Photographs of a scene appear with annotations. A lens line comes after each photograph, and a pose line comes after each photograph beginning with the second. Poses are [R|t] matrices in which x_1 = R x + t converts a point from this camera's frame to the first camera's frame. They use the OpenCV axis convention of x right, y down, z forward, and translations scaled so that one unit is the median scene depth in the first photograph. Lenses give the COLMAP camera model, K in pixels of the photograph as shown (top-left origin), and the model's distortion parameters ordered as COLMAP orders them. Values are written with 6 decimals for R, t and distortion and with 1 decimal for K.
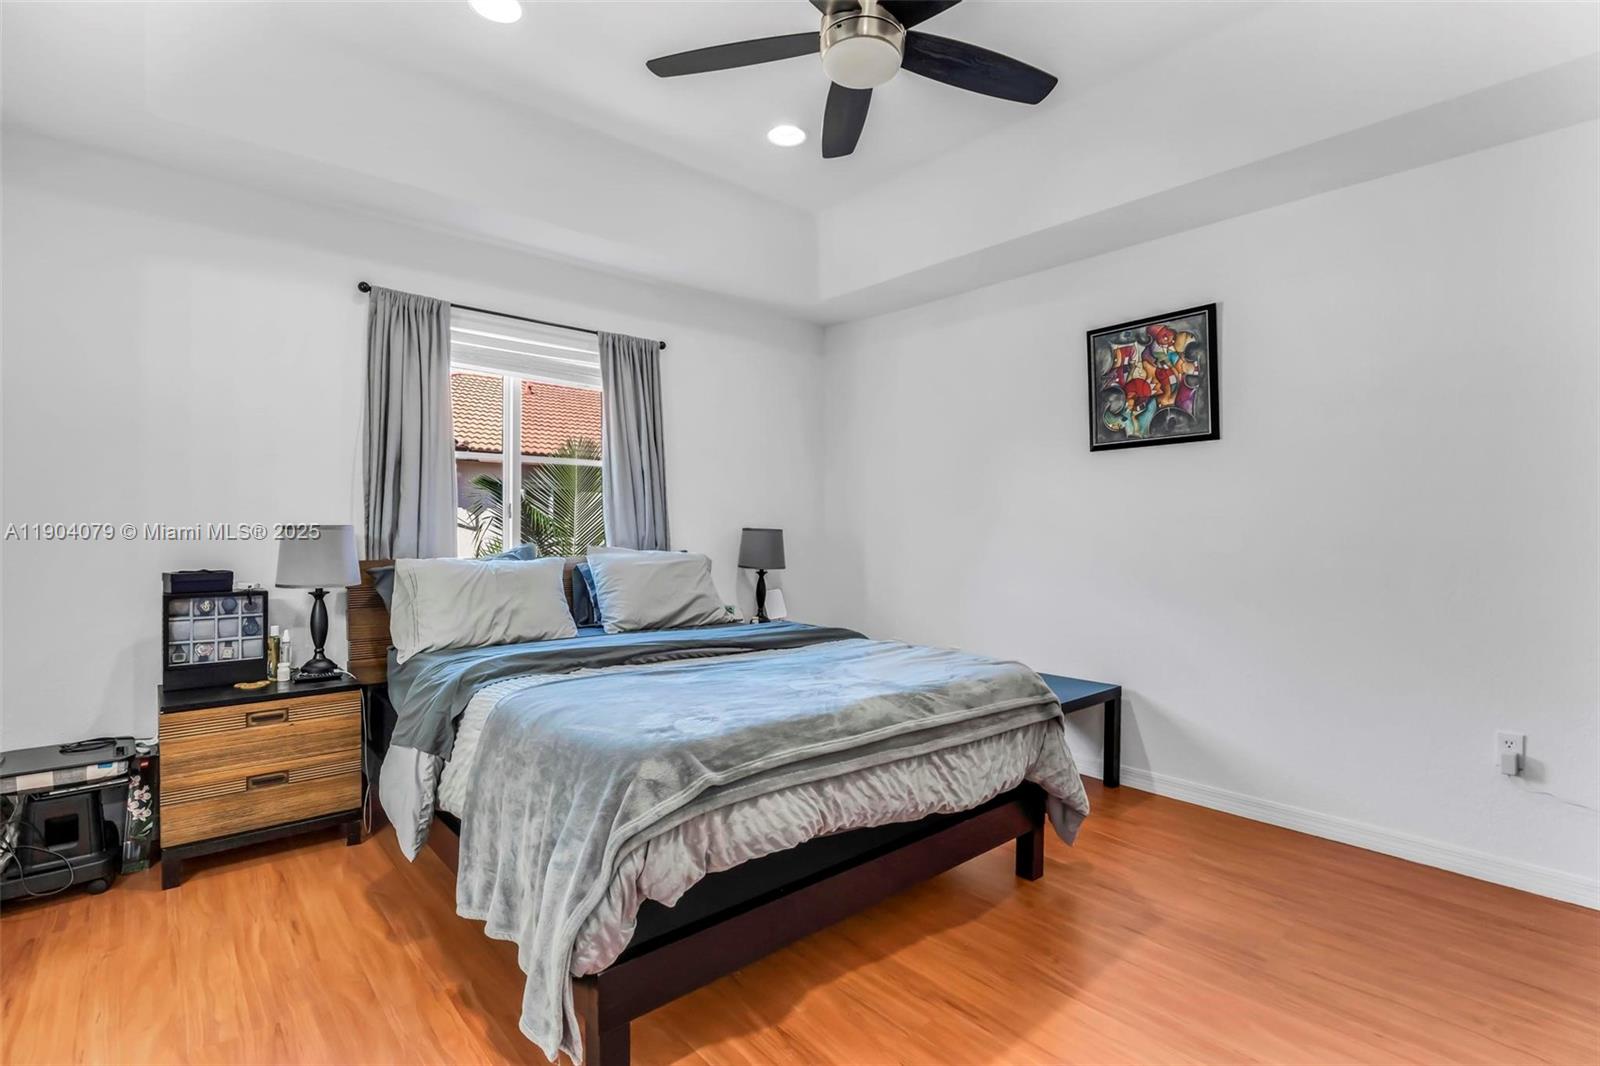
lens RADIAL K [[757.9, 0, 791.1], [0, 757.9, 540.1], [0, 0, 1]] dist [-0.017744, 0.003499]
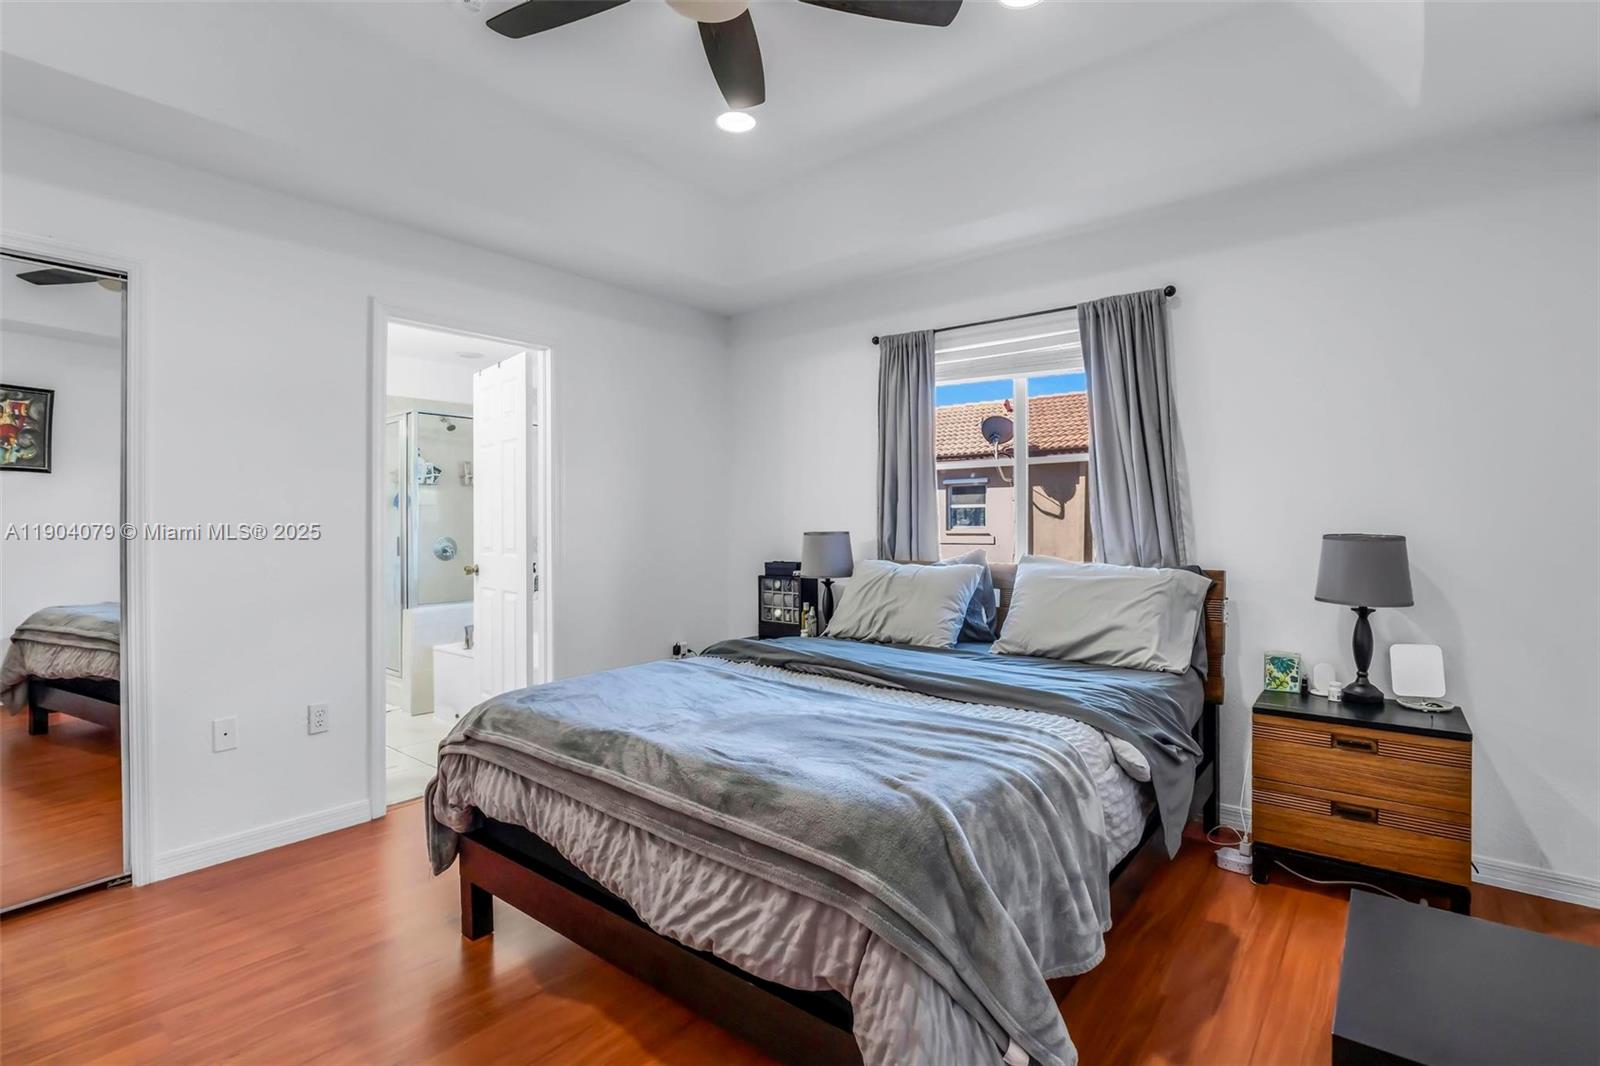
lens RADIAL K [[757.9, 0, 791.3], [0, 757.9, 515.8], [0, 0, 1]] dist [-0.017744, 0.003499]
pose [[0.180736, -0.015018, -0.983417, 0.528544], [-0.009489, 0.999810, -0.017013, -0.018842], [0.983486, 0.012406, 0.180559, 0.531908]]
